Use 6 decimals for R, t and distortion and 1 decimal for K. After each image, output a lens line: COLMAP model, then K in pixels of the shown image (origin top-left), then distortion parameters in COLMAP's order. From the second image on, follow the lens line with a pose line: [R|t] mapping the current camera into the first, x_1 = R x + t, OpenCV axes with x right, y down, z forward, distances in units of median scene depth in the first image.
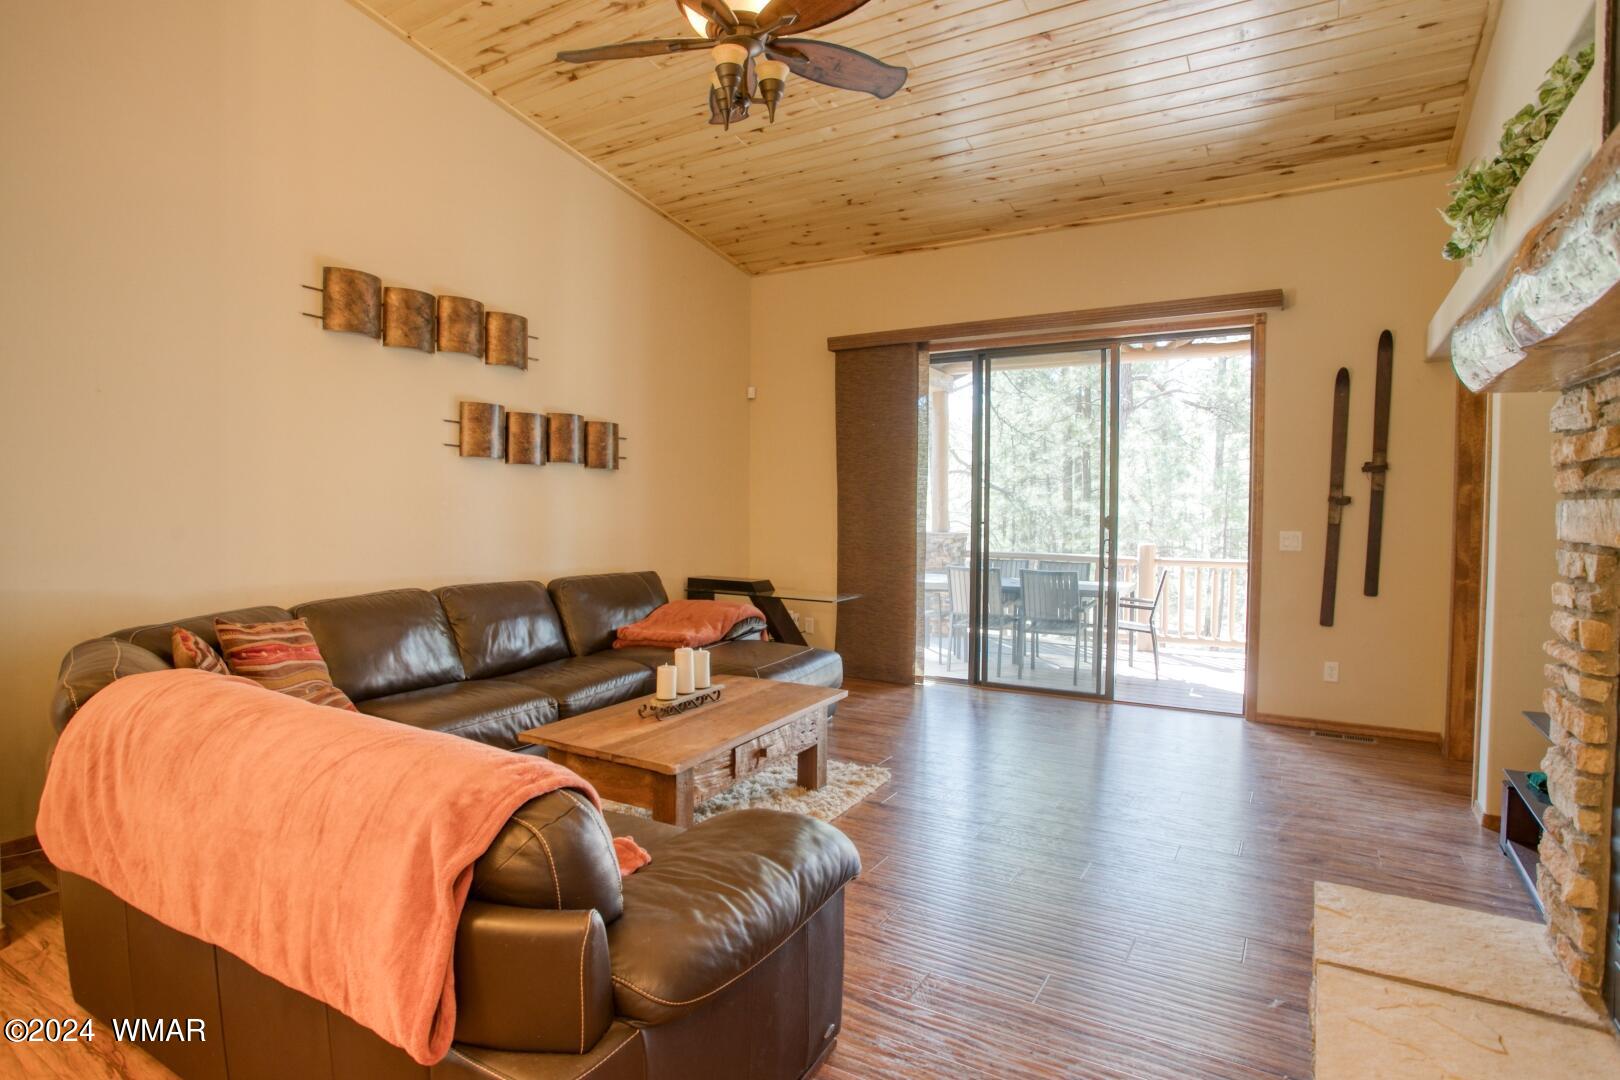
lens RADIAL K [[810.7, 0, 816.7], [0, 810.7, 533.4], [0, 0, 1]] dist [-0.073050, 0.031450]
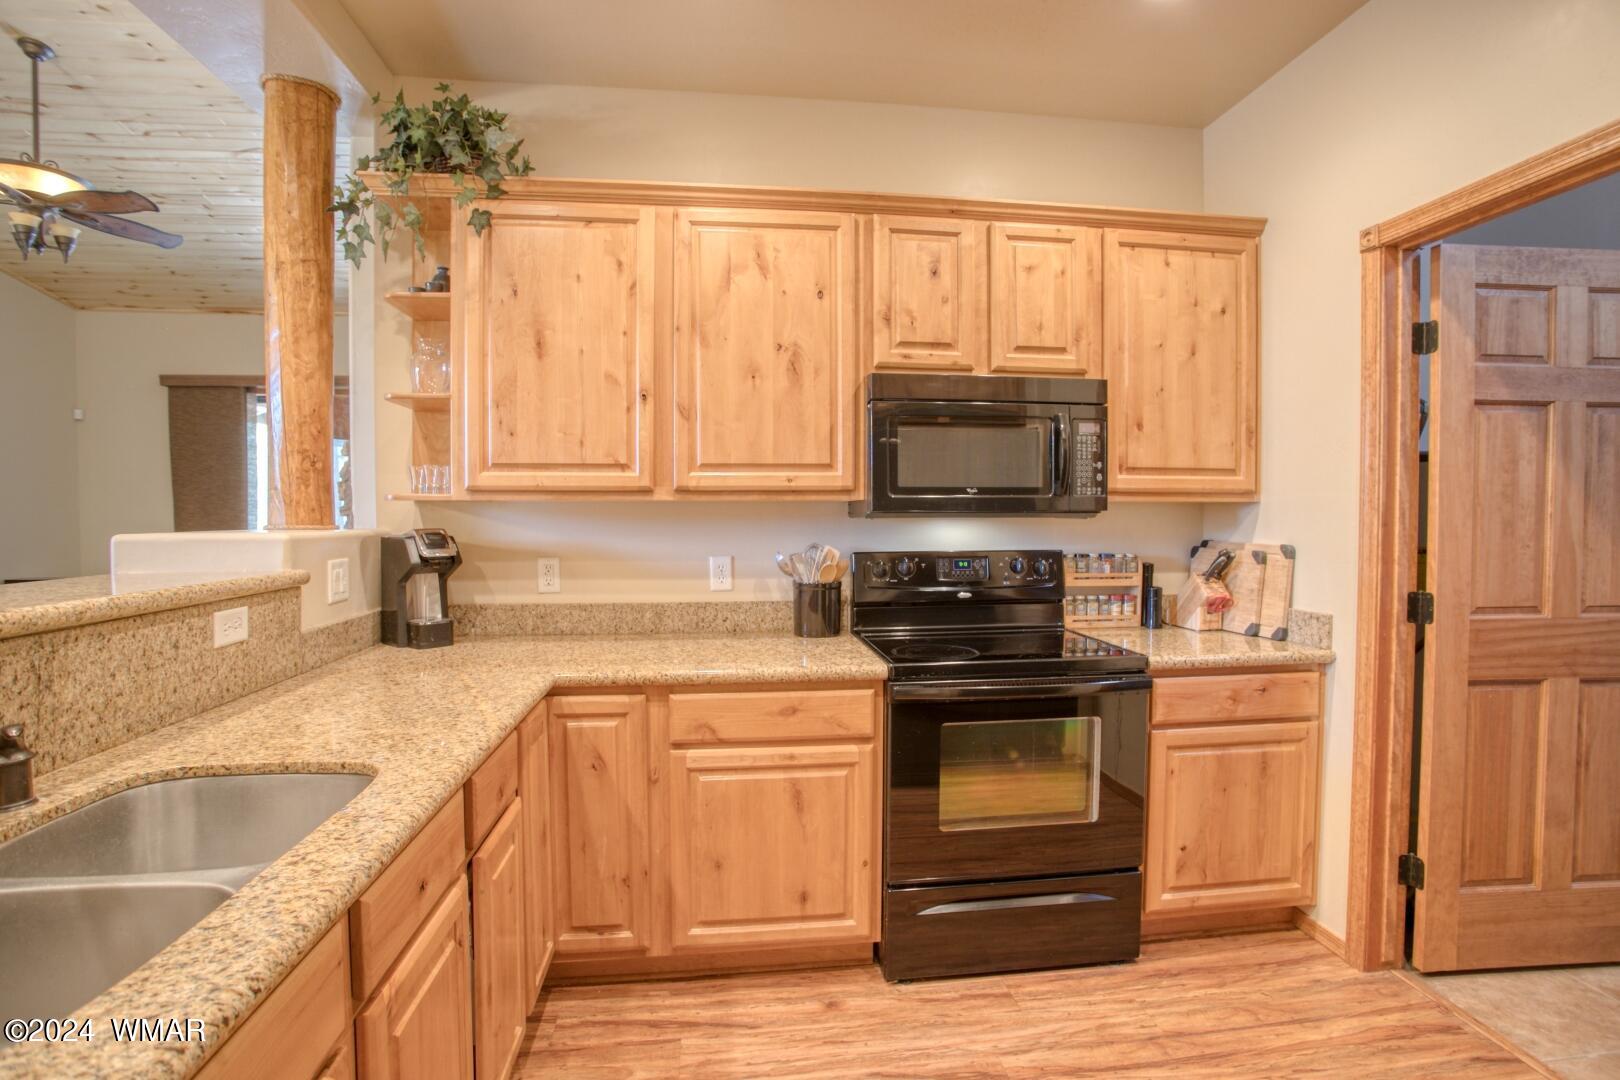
lens RADIAL K [[810.7, 0, 816.7], [0, 810.7, 533.4], [0, 0, 1]] dist [-0.073050, 0.031450]
pose [[0.797712, -0.019472, 0.602725, 0.092166], [0.027232, 0.999622, -0.003747, 0.024611], [-0.602424, 0.019402, 0.797940, -0.524328]]
